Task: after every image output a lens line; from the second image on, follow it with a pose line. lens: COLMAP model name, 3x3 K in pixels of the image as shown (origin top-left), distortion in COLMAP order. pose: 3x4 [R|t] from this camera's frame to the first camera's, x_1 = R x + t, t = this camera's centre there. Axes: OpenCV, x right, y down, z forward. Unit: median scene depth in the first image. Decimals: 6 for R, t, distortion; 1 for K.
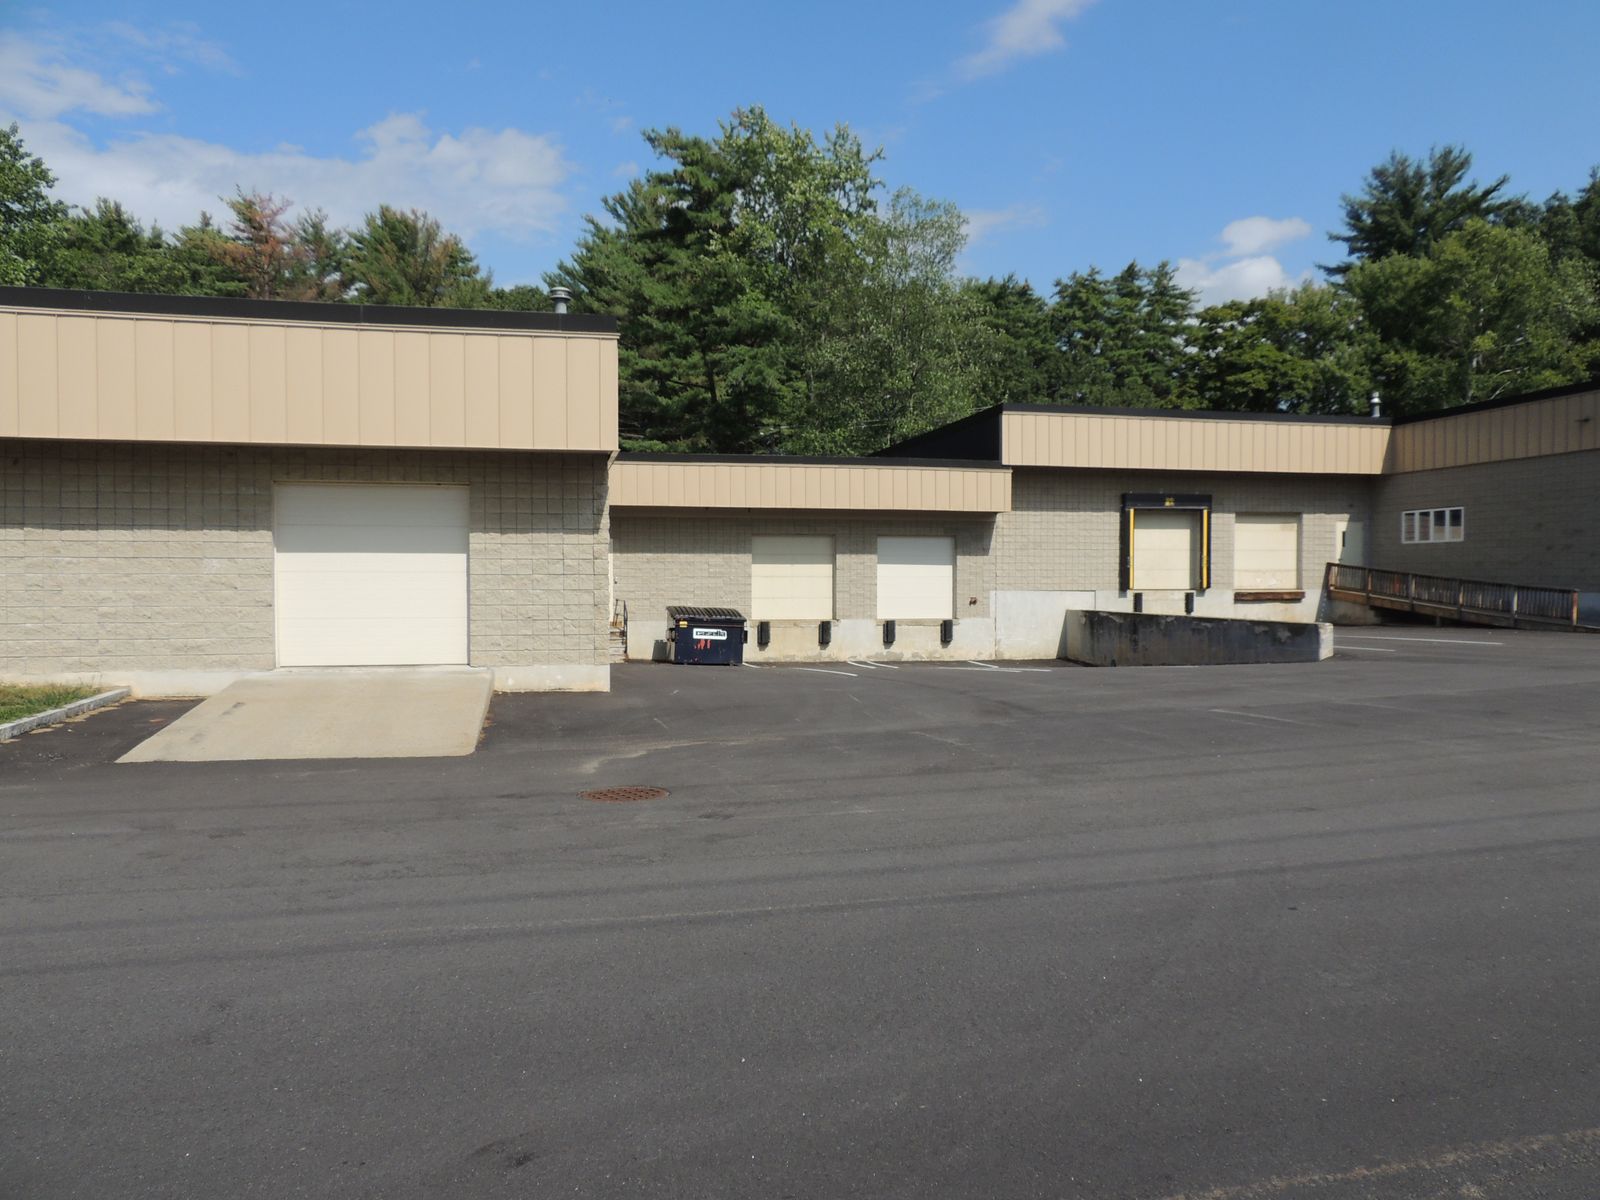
lens RADIAL K [[1142.6, 0, 788.3], [0, 1142.6, 567.5], [0, 0, 1]] dist [-0.020962, 0.007691]
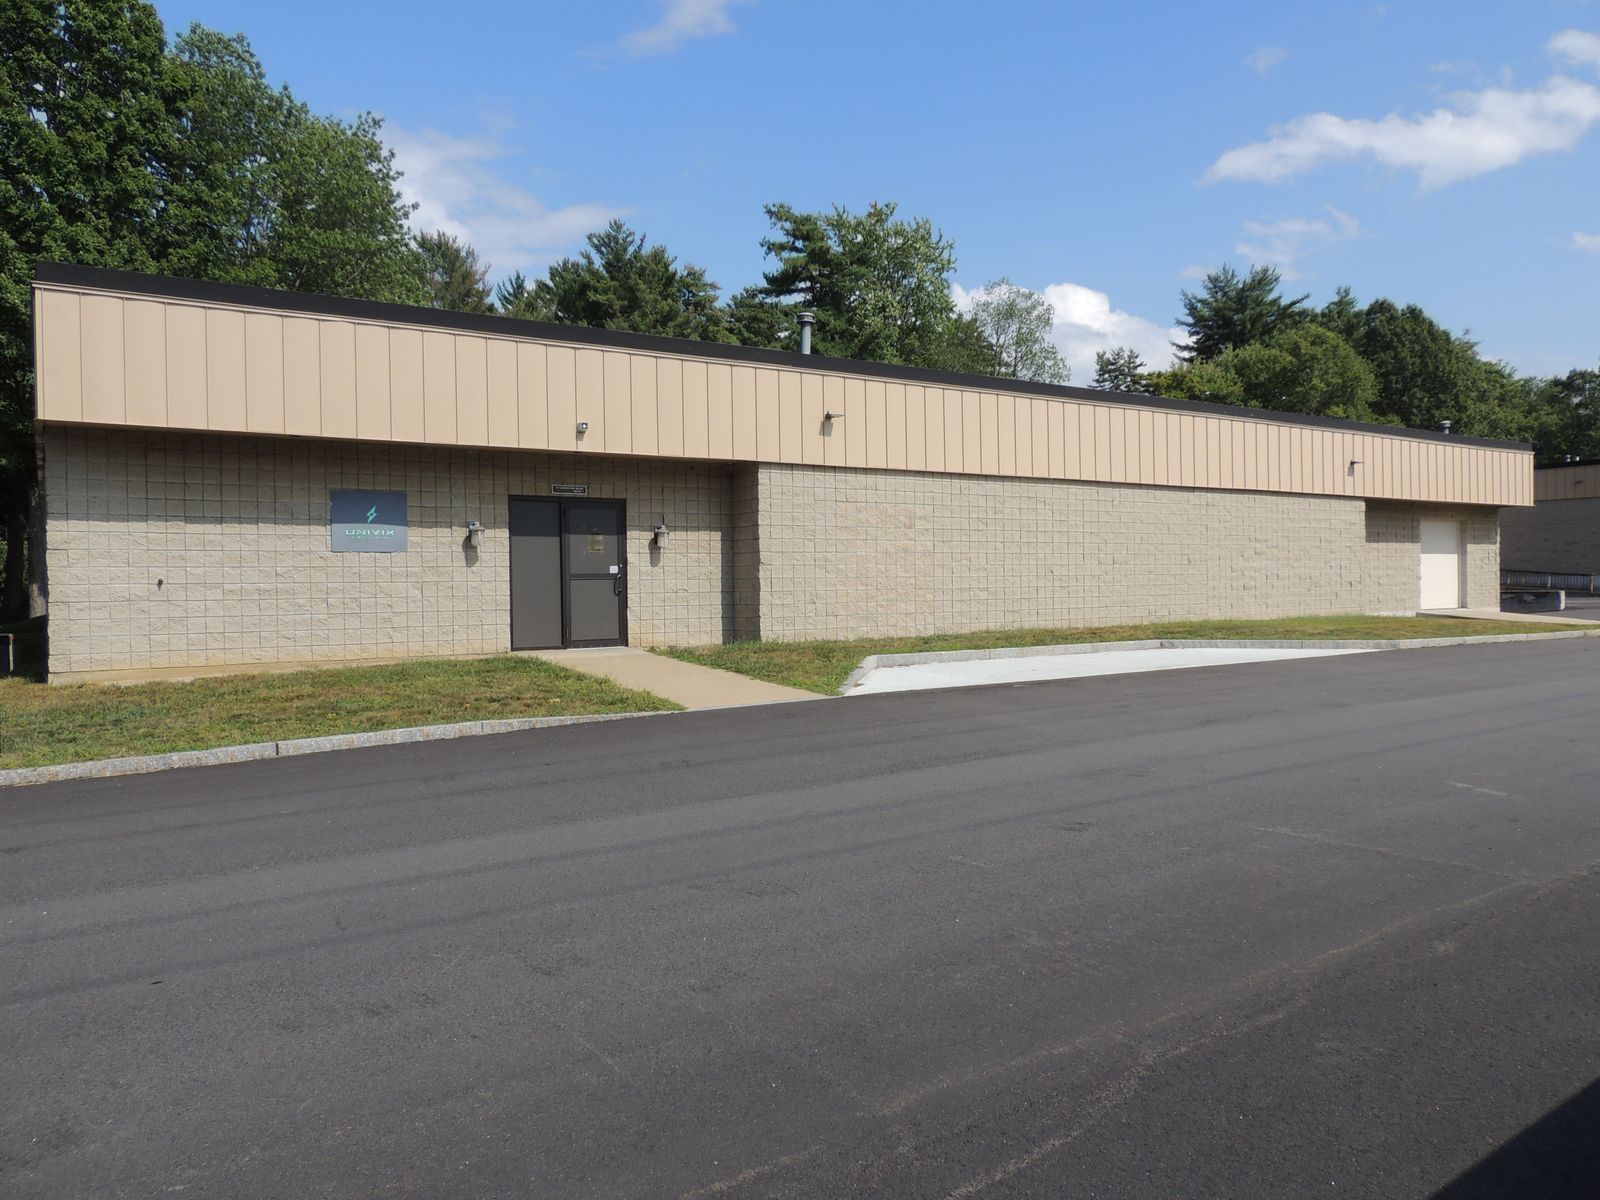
lens RADIAL K [[1142.6, 0, 789.6], [0, 1142.6, 573.8], [0, 0, 1]] dist [-0.020962, 0.007691]
pose [[0.935442, -0.010155, 0.353334, -0.477038], [0.010834, 0.999941, 0.000056, 0.002254], [-0.353314, 0.003776, 0.935497, -0.108535]]
